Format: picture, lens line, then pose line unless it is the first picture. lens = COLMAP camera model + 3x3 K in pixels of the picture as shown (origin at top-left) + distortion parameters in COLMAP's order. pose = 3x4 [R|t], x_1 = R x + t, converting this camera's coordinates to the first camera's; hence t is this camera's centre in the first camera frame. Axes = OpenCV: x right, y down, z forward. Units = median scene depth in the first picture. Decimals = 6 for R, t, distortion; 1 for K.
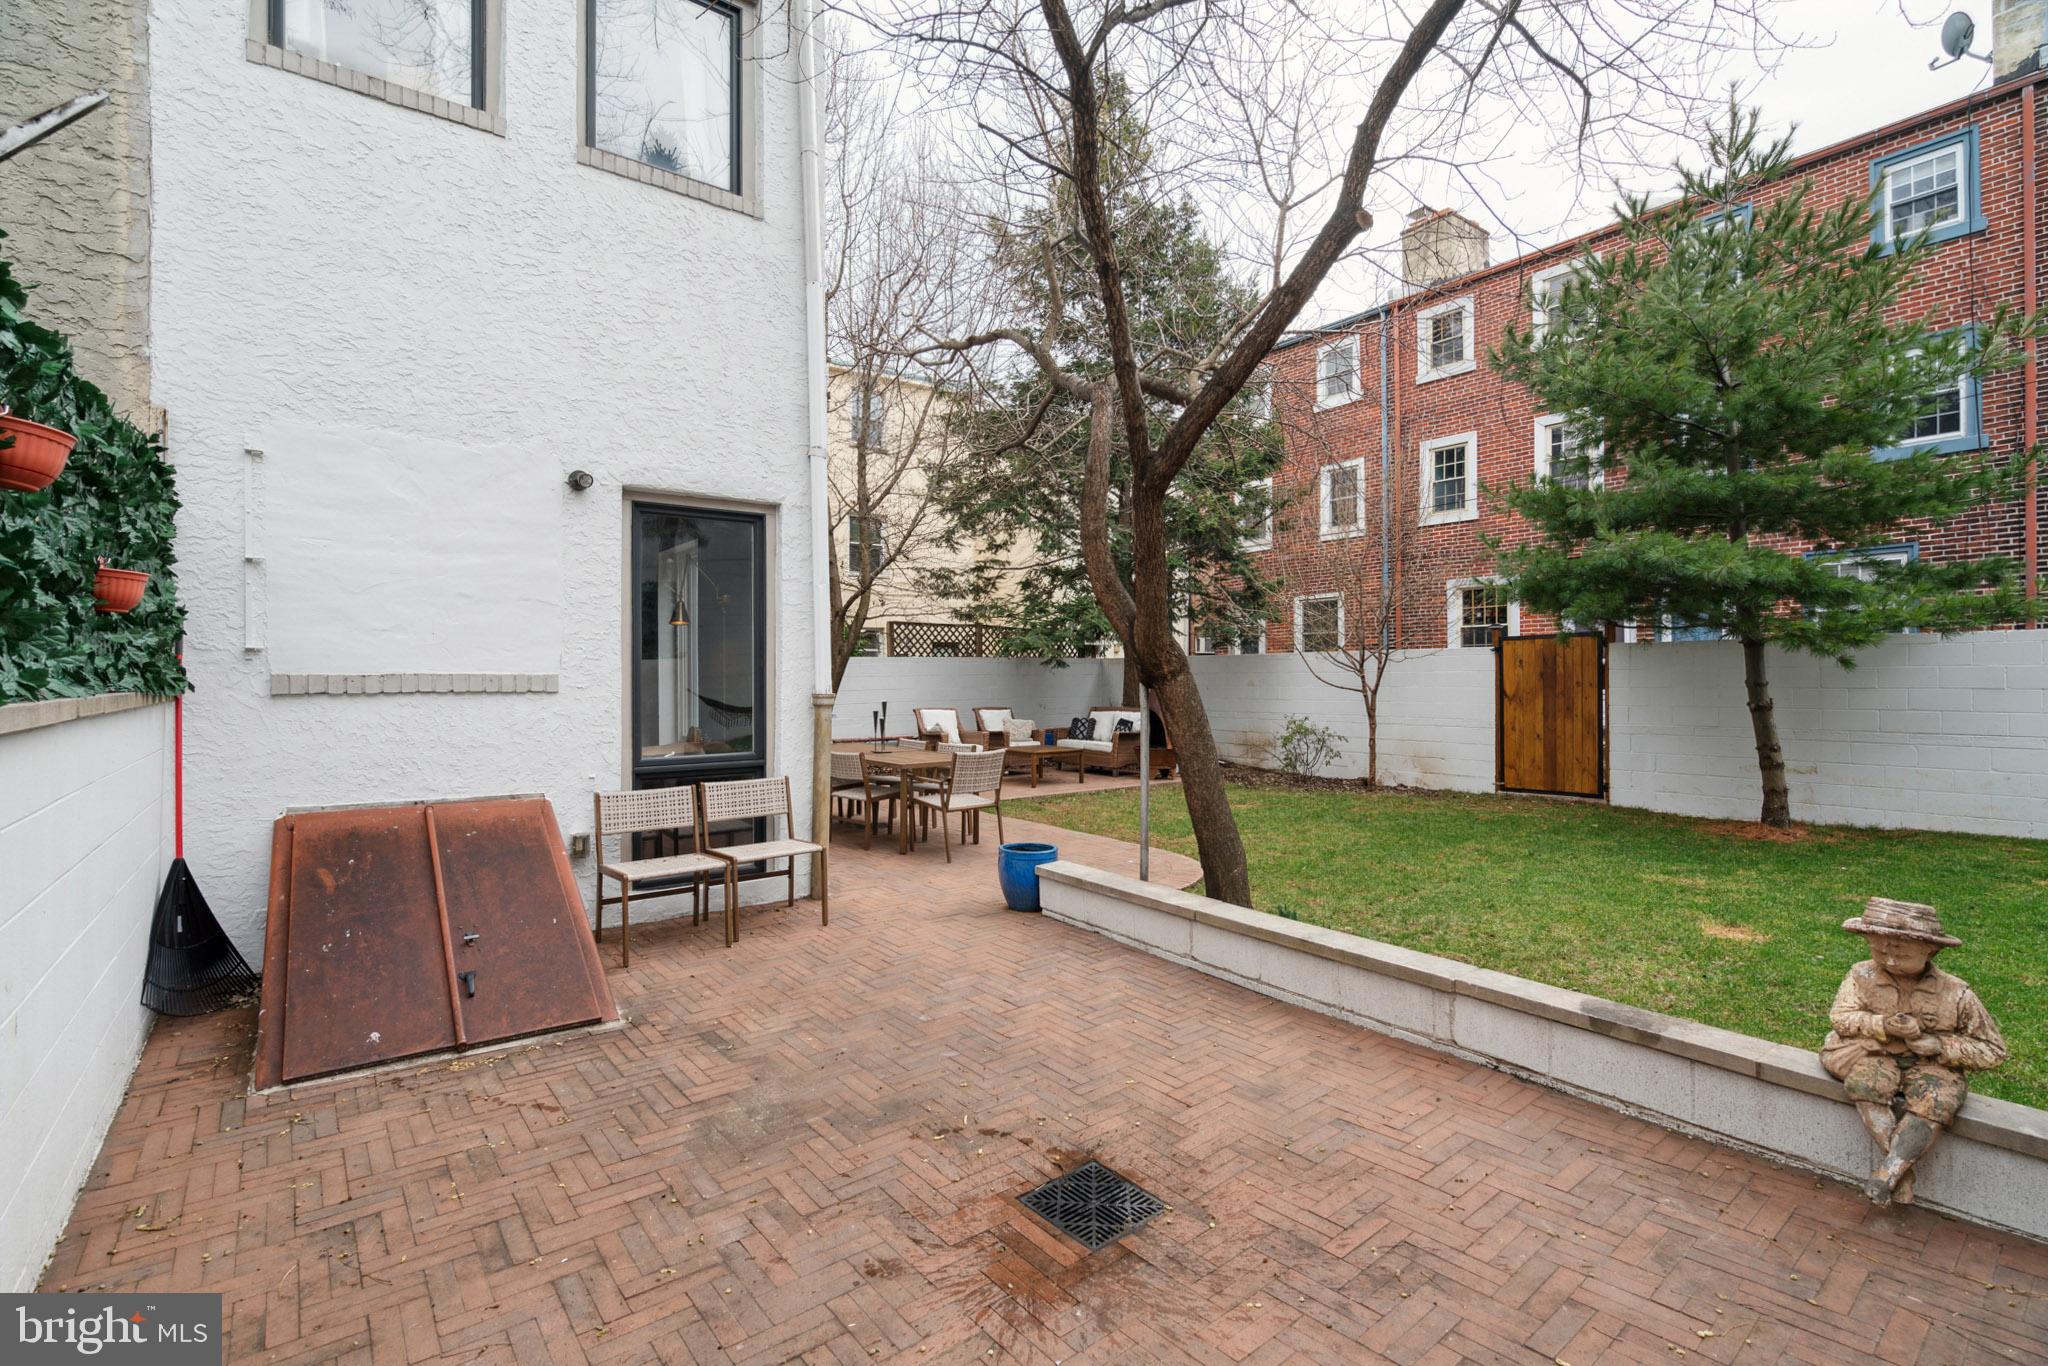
lens RADIAL K [[928.4, 0, 1025.6], [0, 928.4, 680.5], [0, 0, 1]] dist [0.013917, 0.000482]
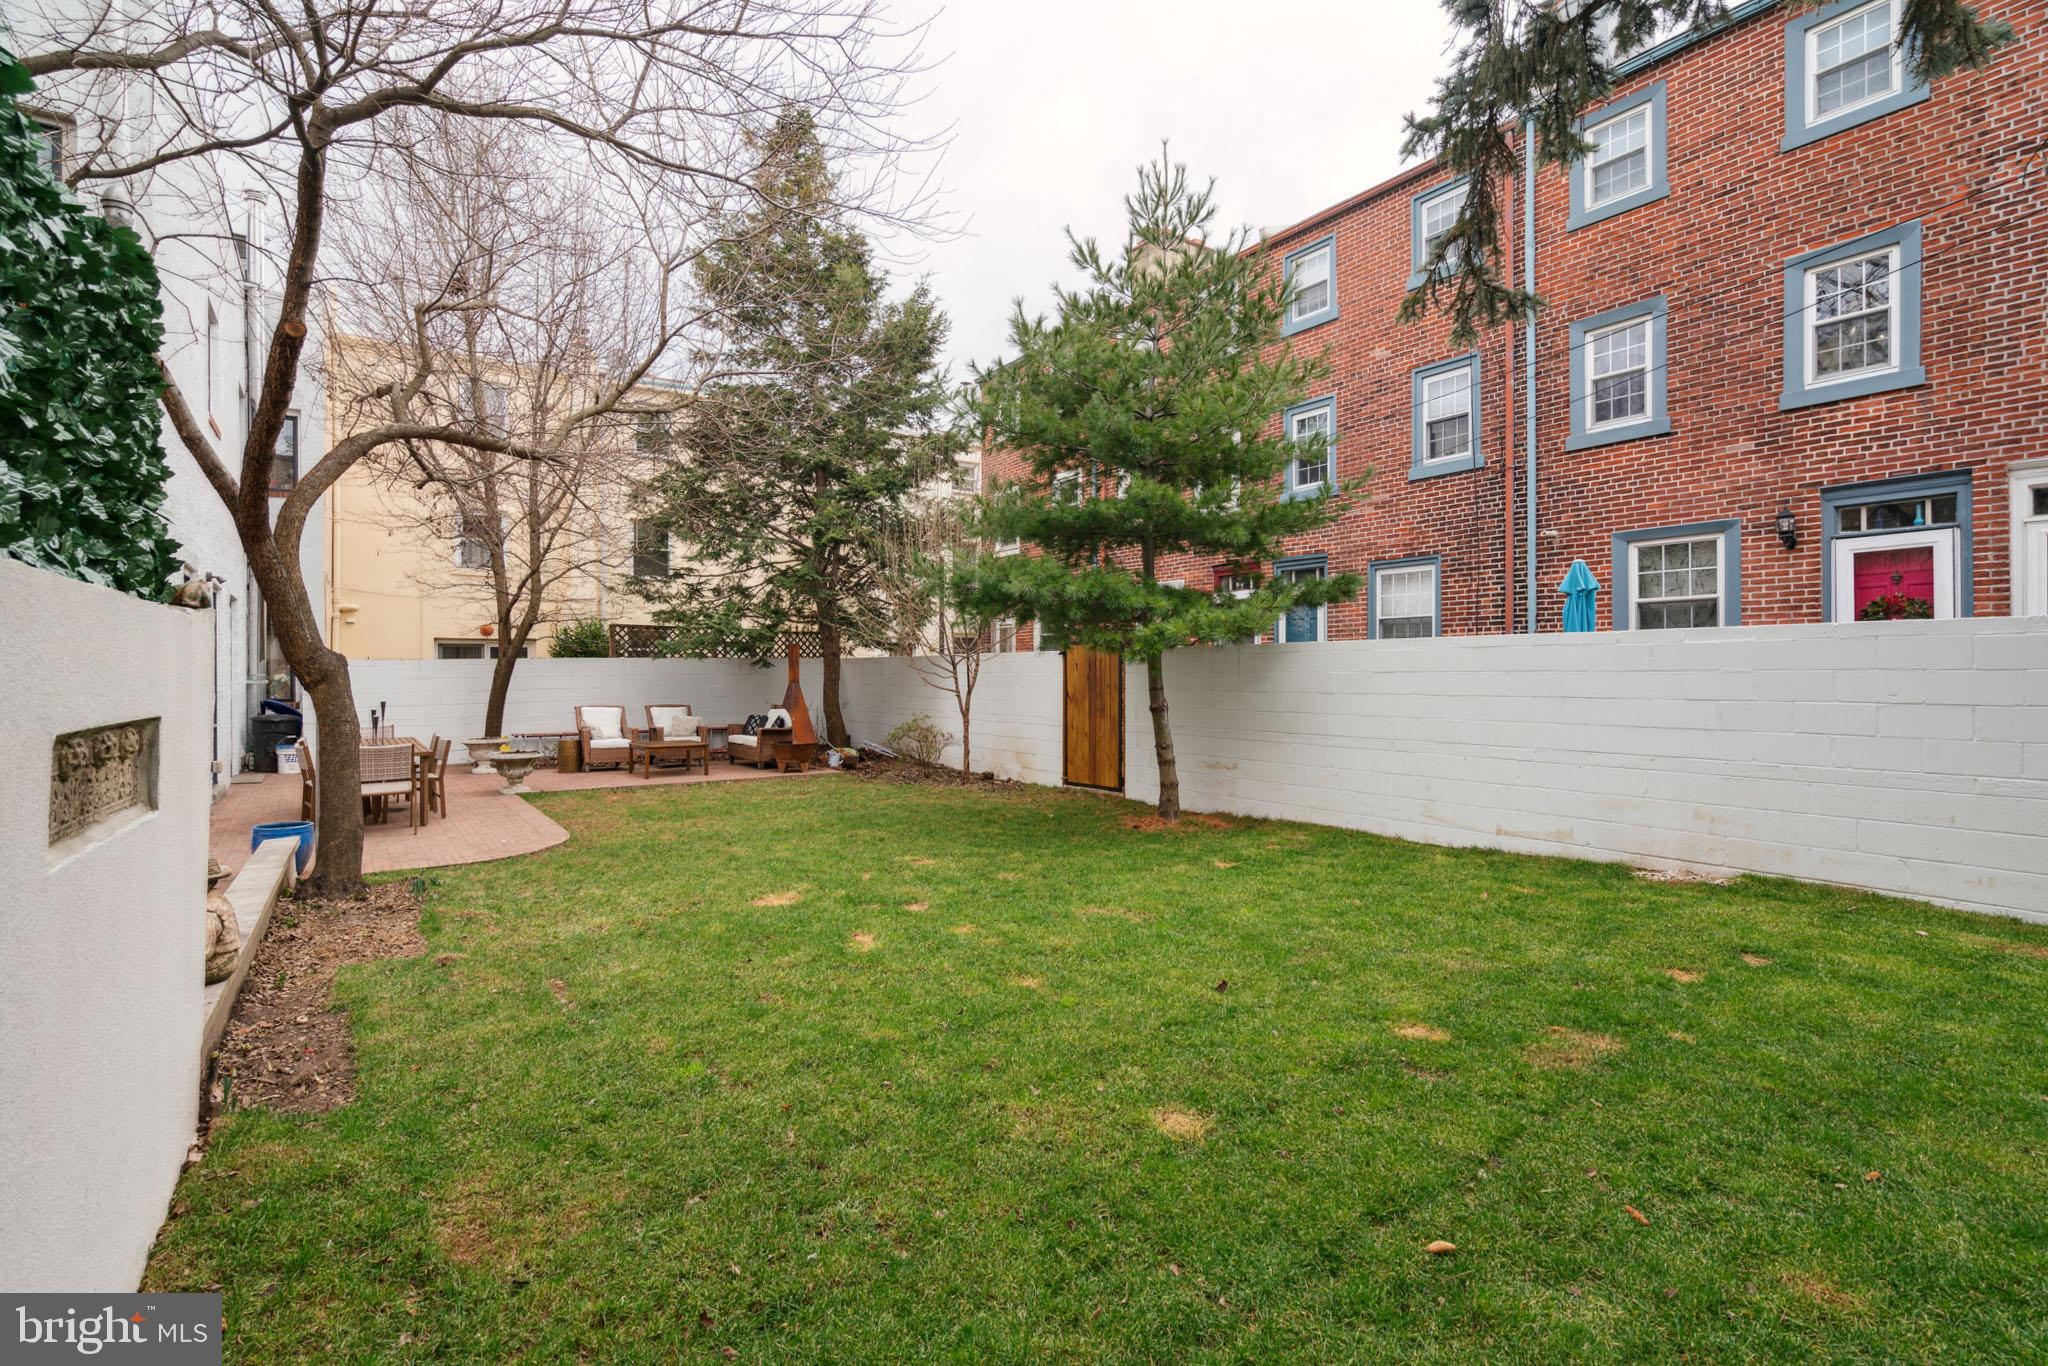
lens RADIAL K [[928.4, 0, 1009.1], [0, 928.4, 687.9], [0, 0, 1]] dist [0.013917, 0.000482]
pose [[0.999185, 0.003637, -0.040208, 0.402451], [-0.003123, 0.999913, 0.012840, -0.006456], [0.040251, -0.012704, 0.999109, -0.067690]]
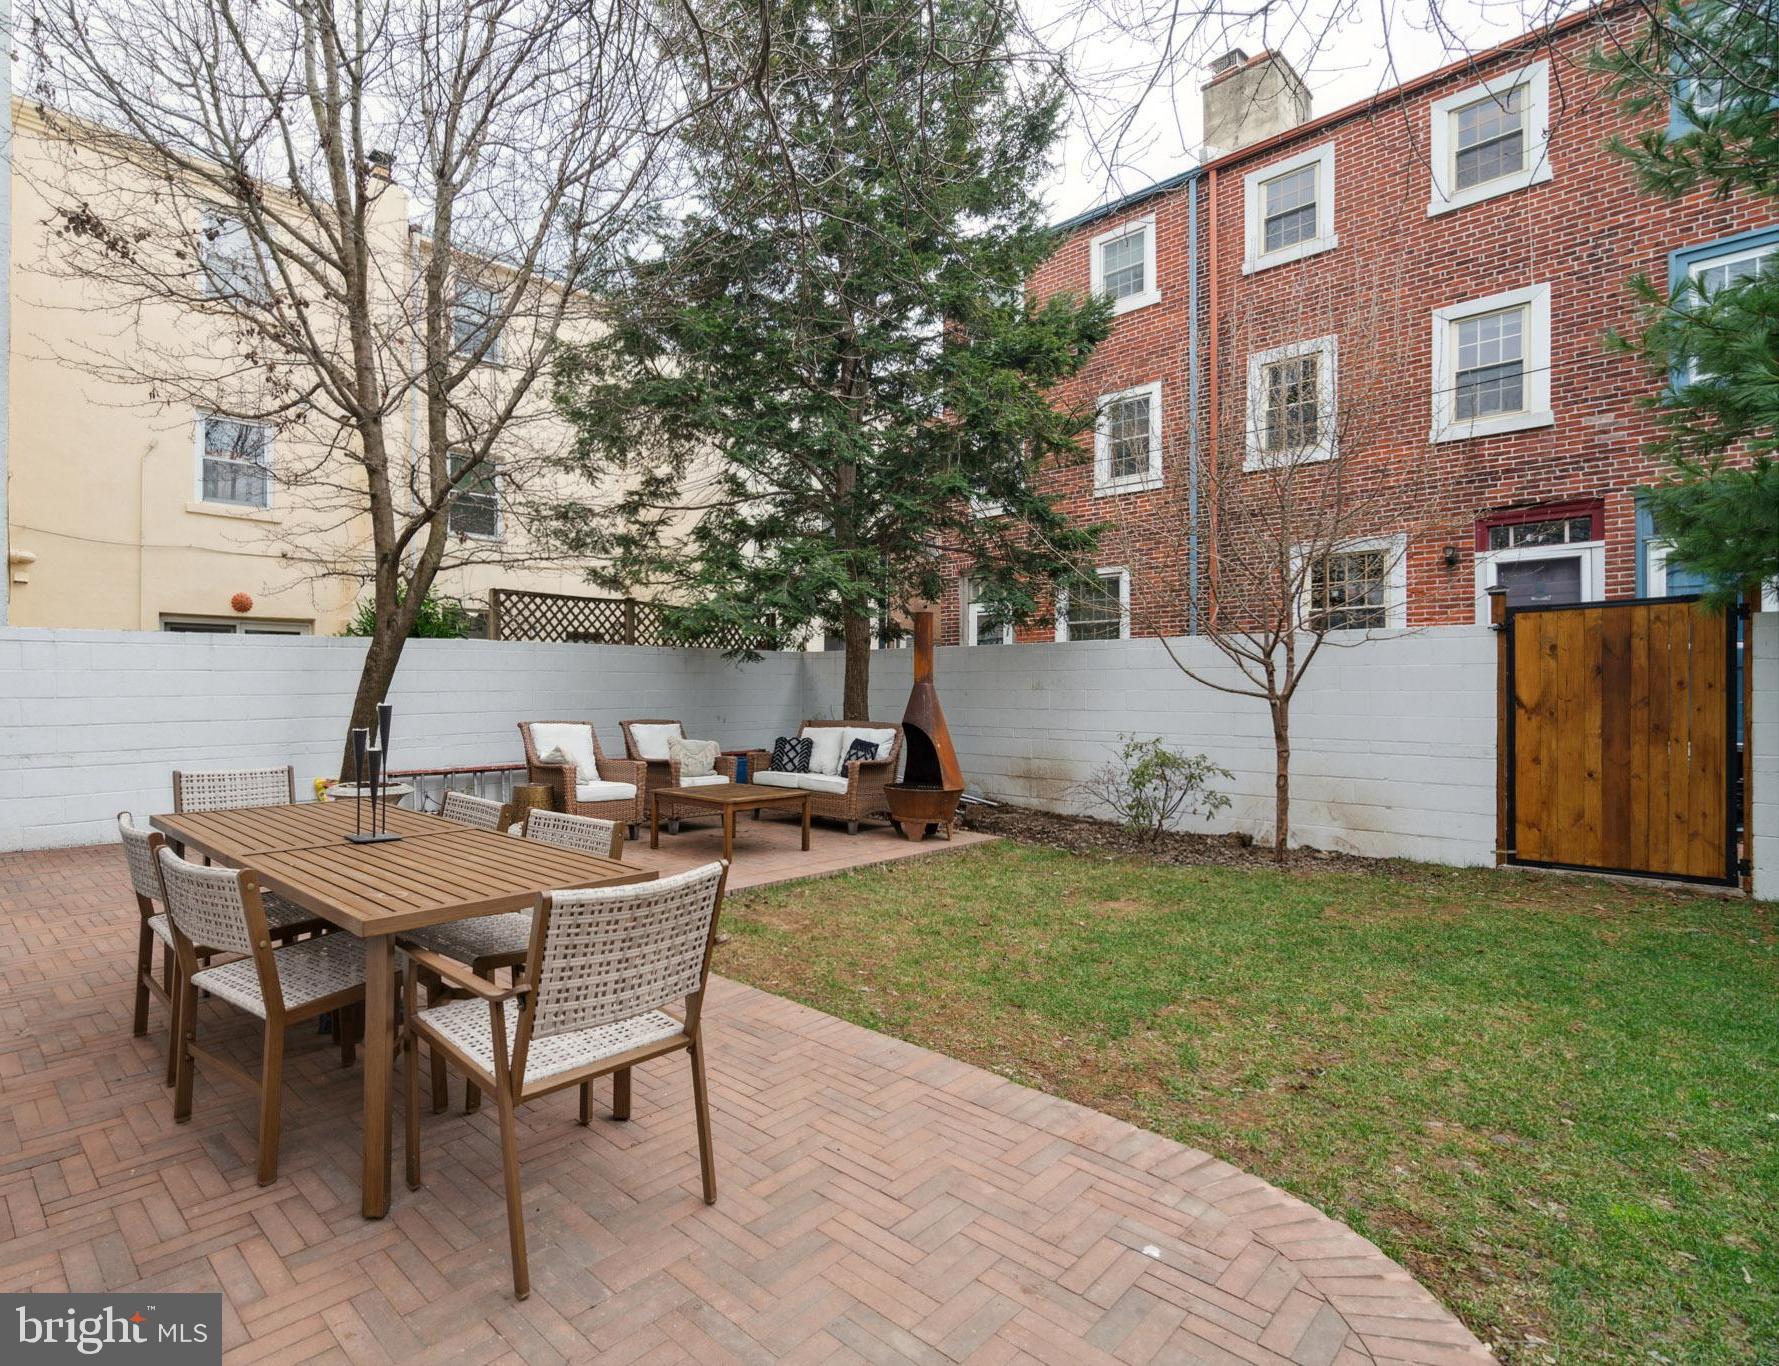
lens RADIAL K [[897.9, 0, 760.7], [0, 897.9, 686.8], [0, 0, 1]] dist [0.002987, -0.000960]
pose [[0.995316, 0.007181, 0.096411, -0.020605], [-0.006687, 0.999963, -0.005449, 0.009087], [-0.096447, 0.004778, 0.995327, 0.388058]]
